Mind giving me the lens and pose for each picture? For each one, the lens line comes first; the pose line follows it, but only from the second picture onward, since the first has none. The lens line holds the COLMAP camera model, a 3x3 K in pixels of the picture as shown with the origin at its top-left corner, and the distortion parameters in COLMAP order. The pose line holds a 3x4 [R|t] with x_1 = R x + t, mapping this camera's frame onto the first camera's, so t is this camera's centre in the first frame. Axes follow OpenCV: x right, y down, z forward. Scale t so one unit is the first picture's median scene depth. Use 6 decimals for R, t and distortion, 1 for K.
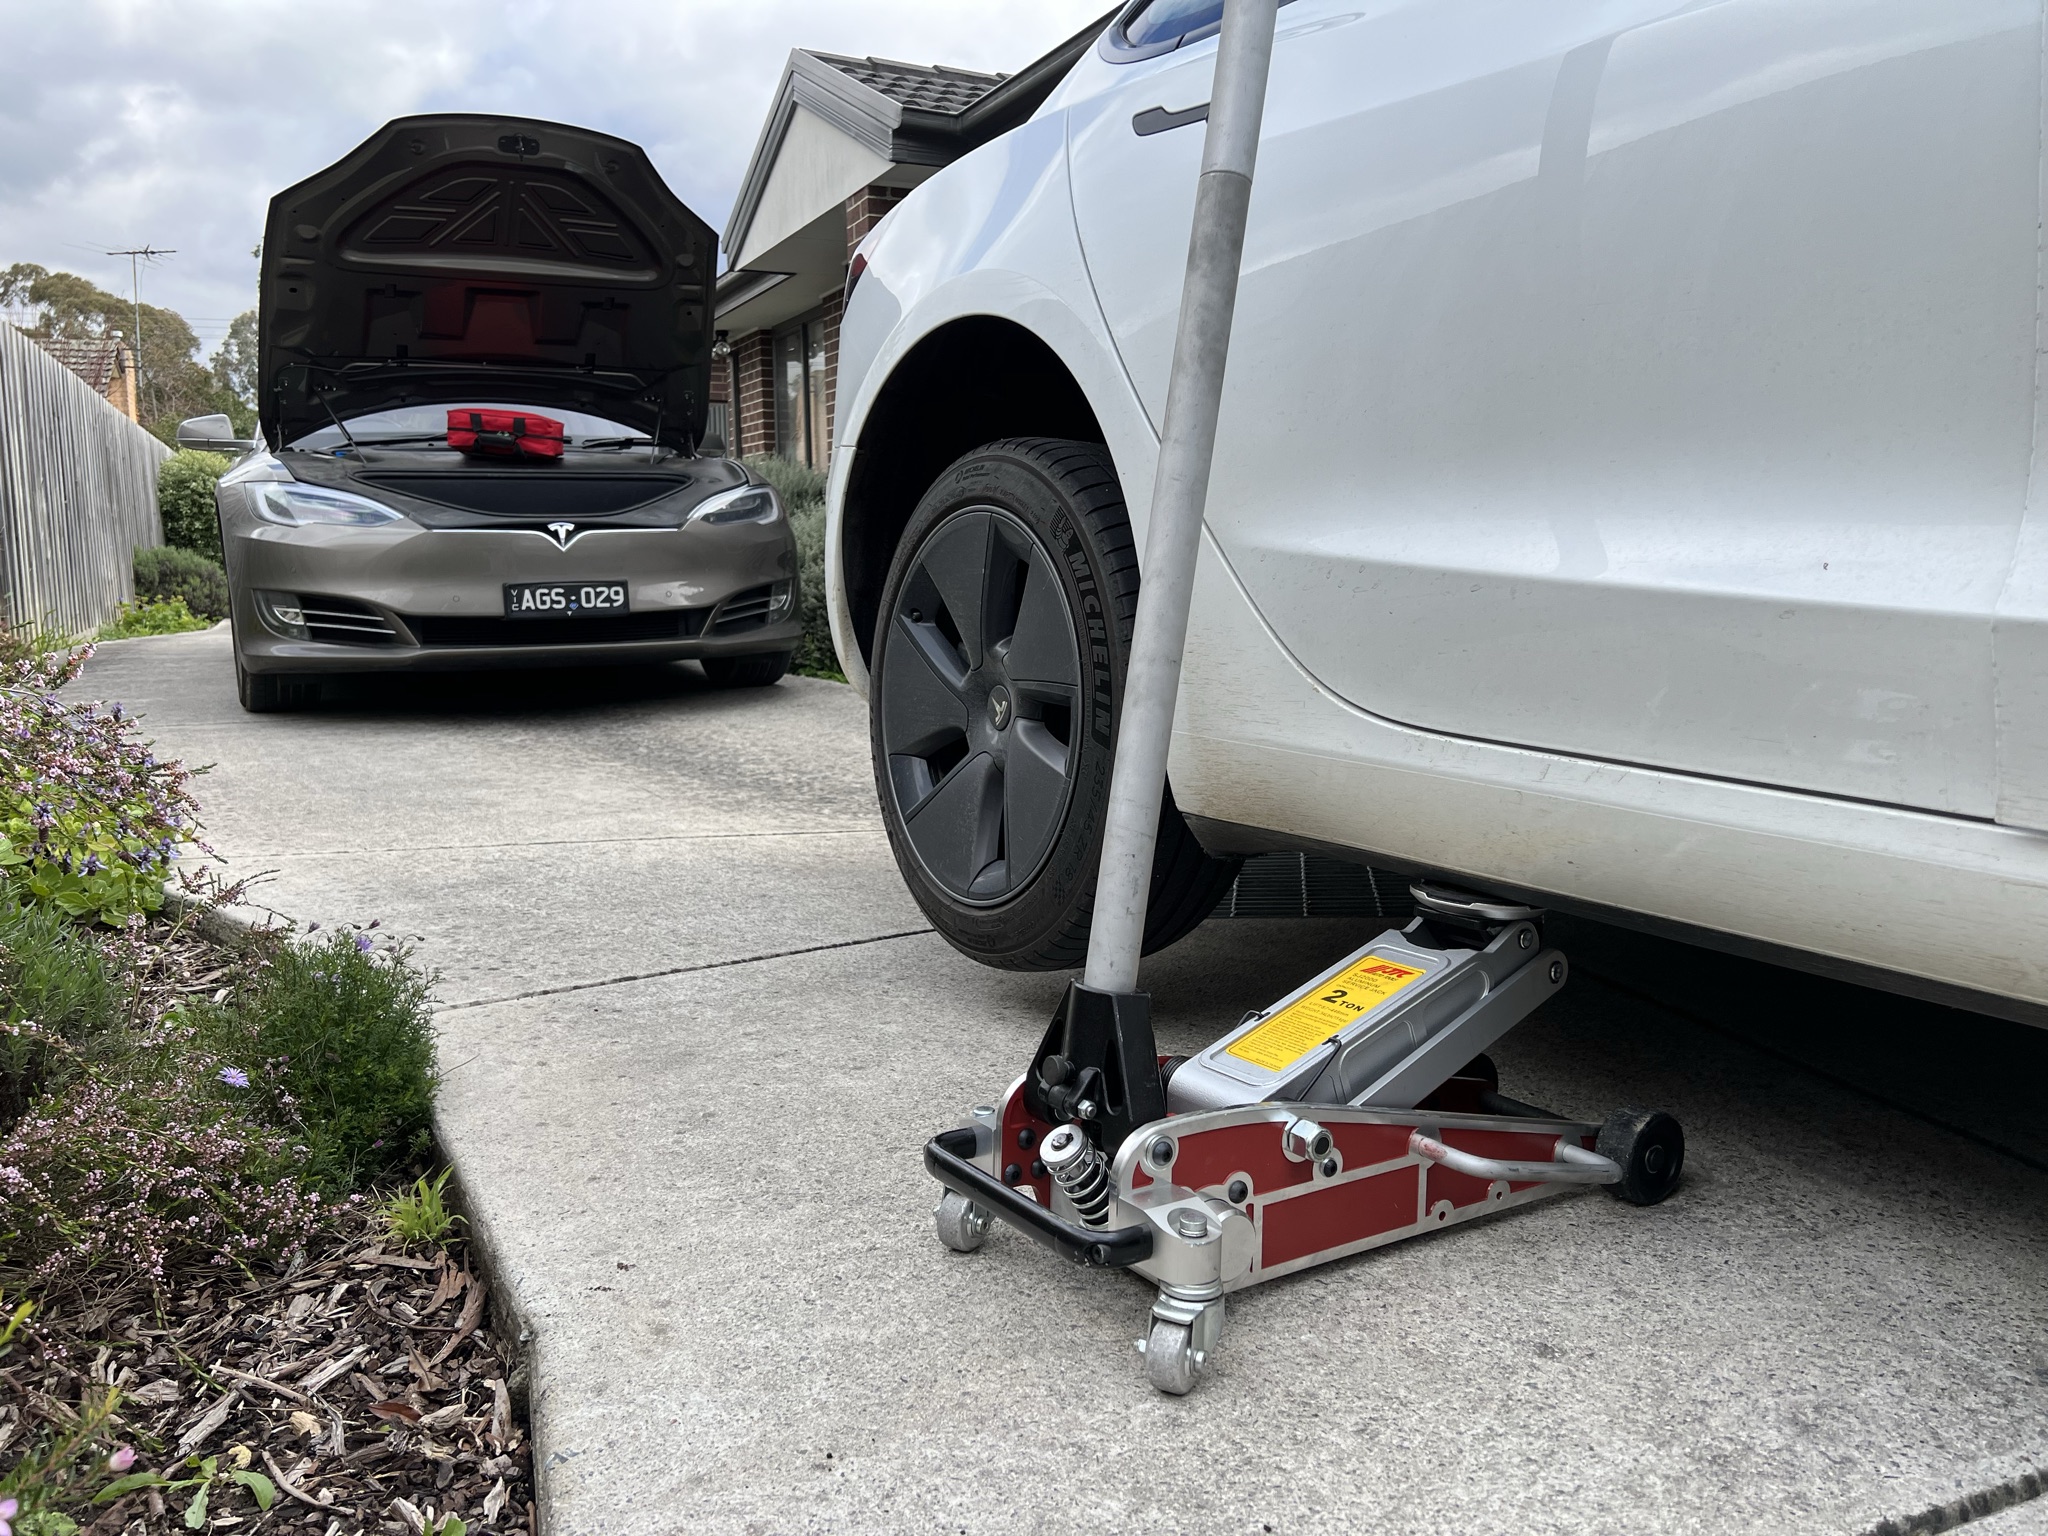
lens RADIAL K [[1513.2, 0, 1024.0], [0, 1513.2, 768.0], [0, 0, 1]] dist [0.012437, -0.004662]
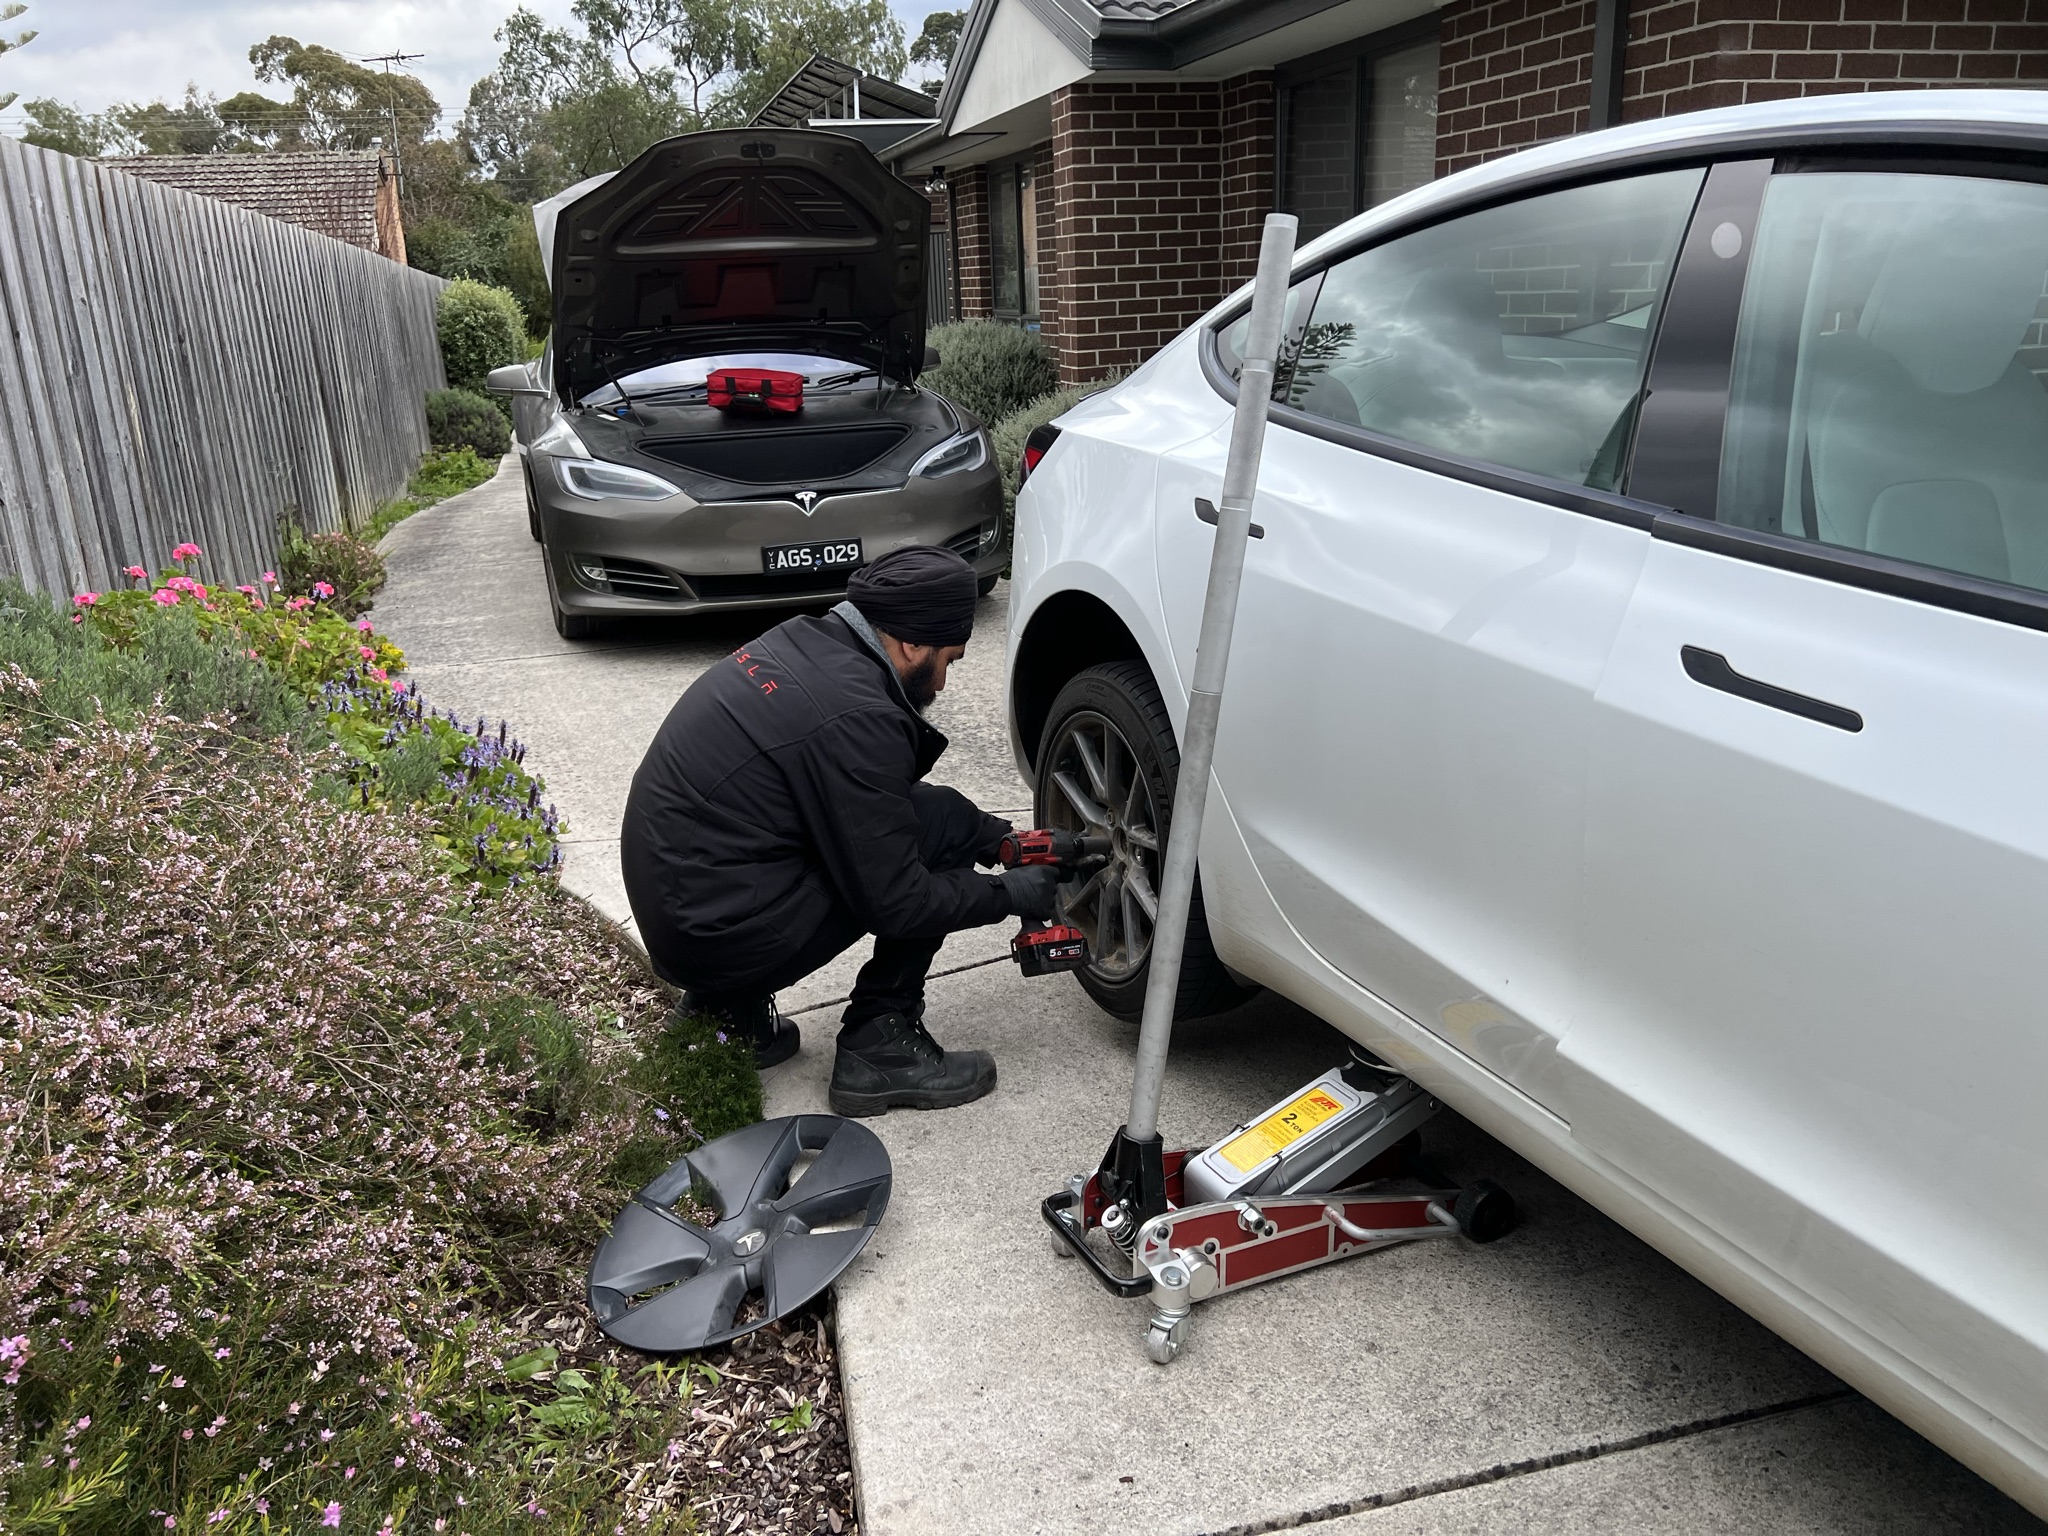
lens RADIAL K [[1504.3, 0, 1024.0], [0, 1504.3, 768.0], [0, 0, 1]] dist [0.045065, -0.048493]
pose [[0.988938, 0.015247, -0.147543, 0.138955], [0.009346, 0.986321, 0.164573, -0.454342], [0.148034, -0.164131, 0.975268, -0.543272]]
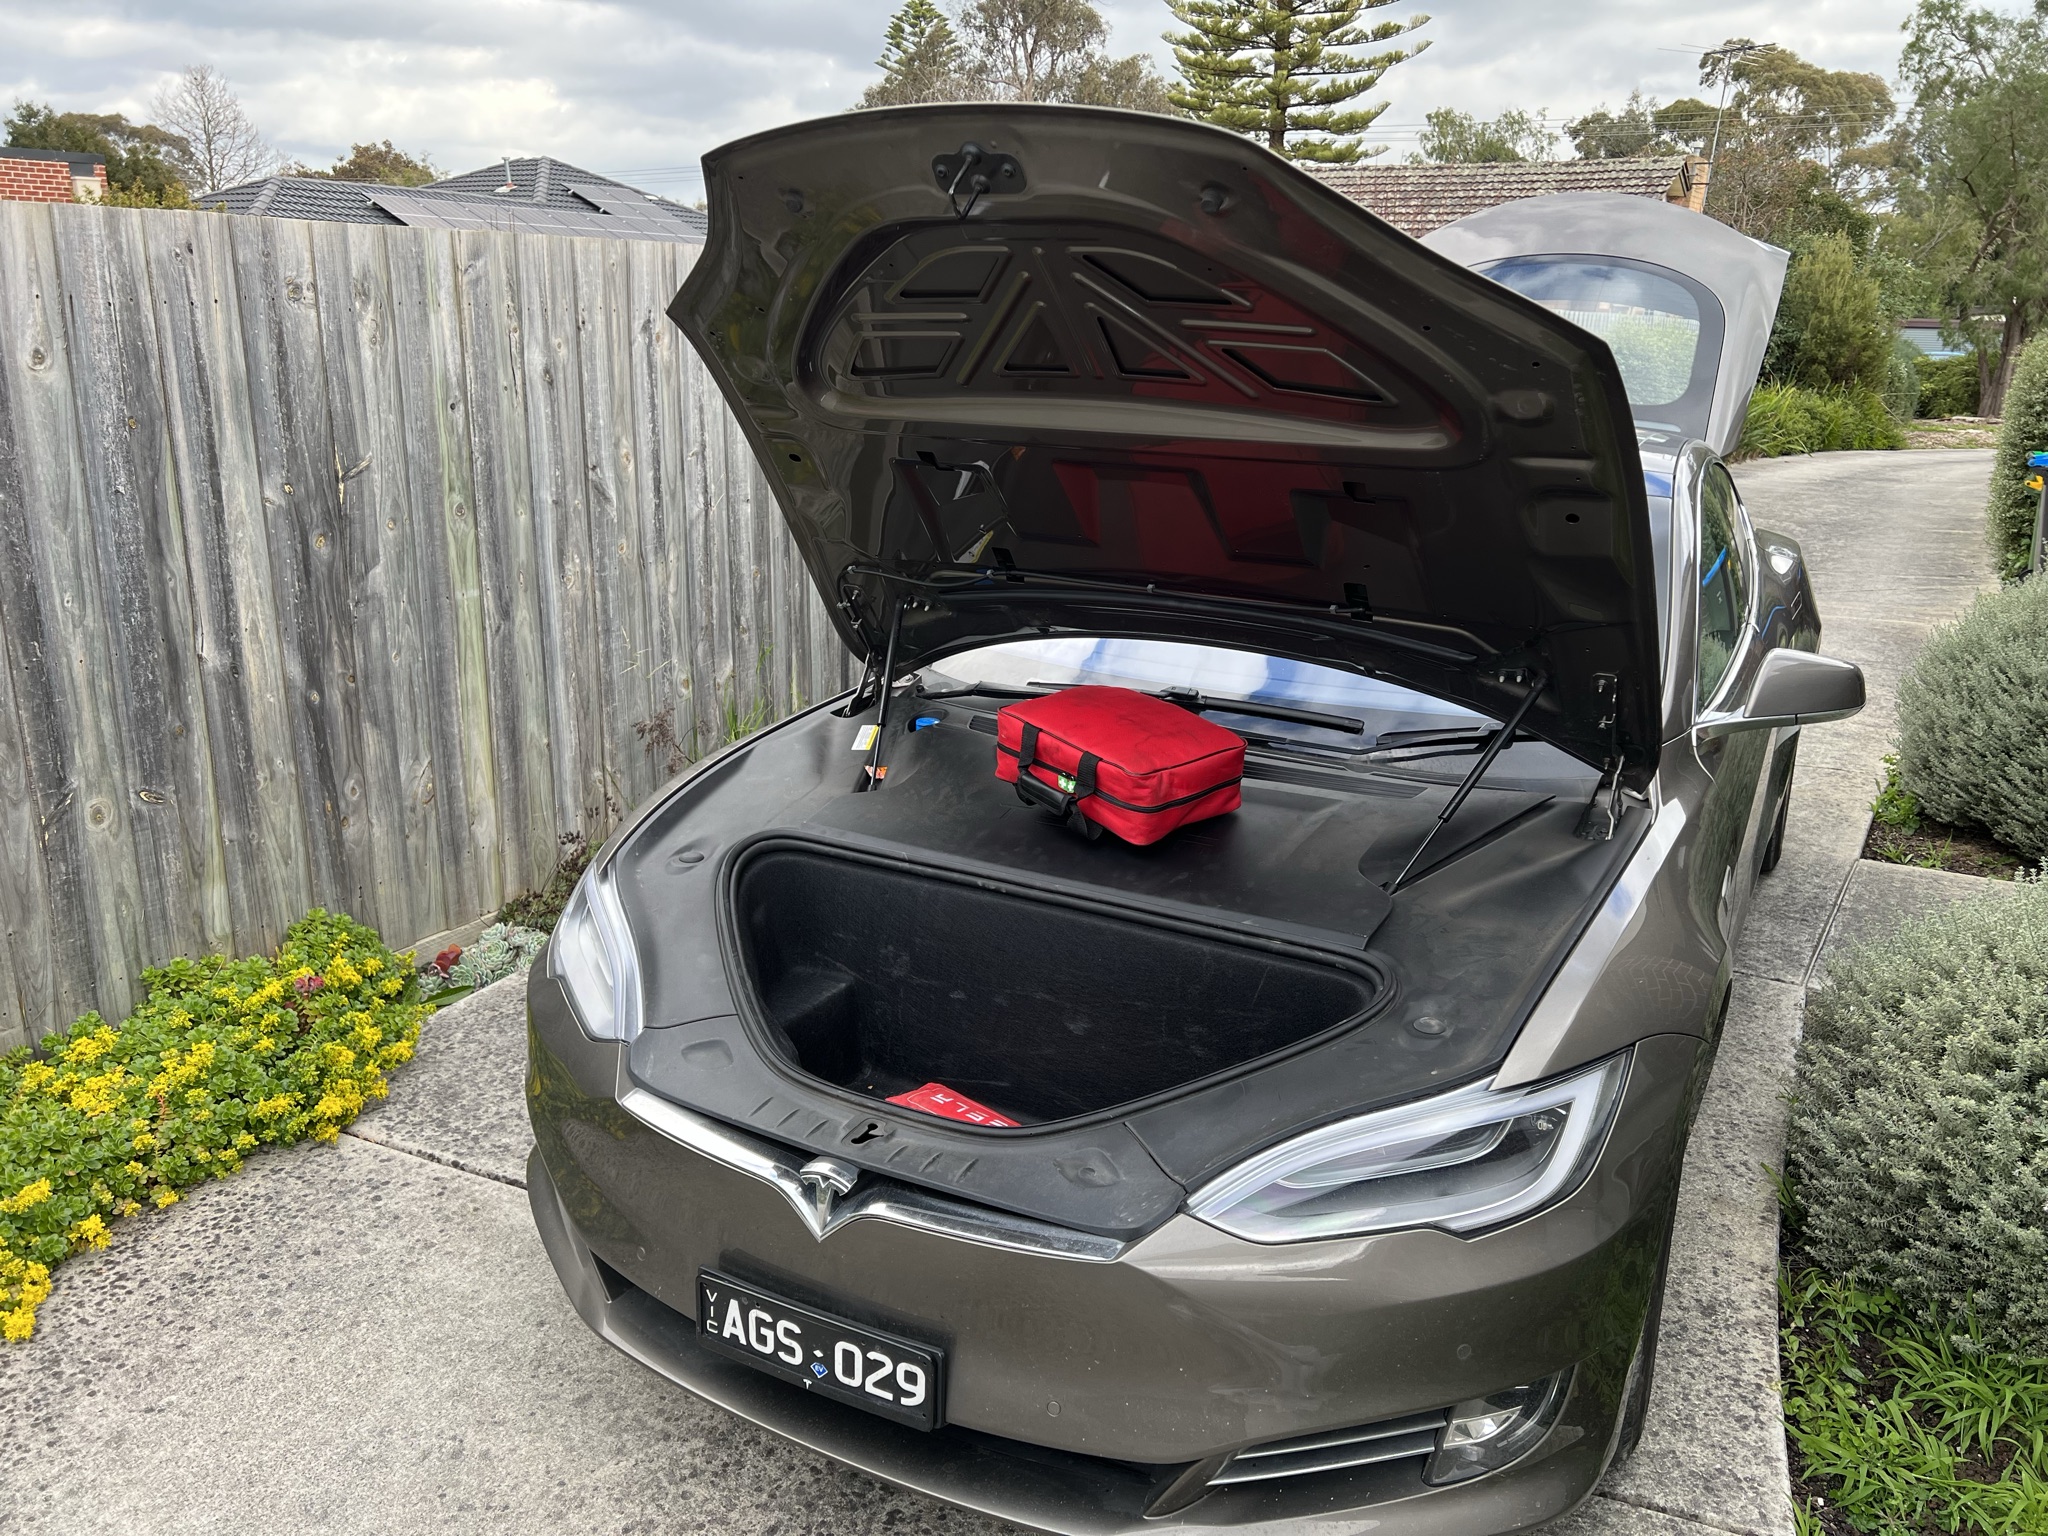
lens RADIAL K [[1555.8, 0, 1024.0], [0, 1555.8, 768.0], [0, 0, 1]] dist [-0.038561, -0.001722]
pose [[0.551626, 0.256024, -0.793826, 0.077221], [-0.140669, 0.966649, 0.214013, -1.162648], [0.822144, -0.006388, 0.569244, 2.596872]]
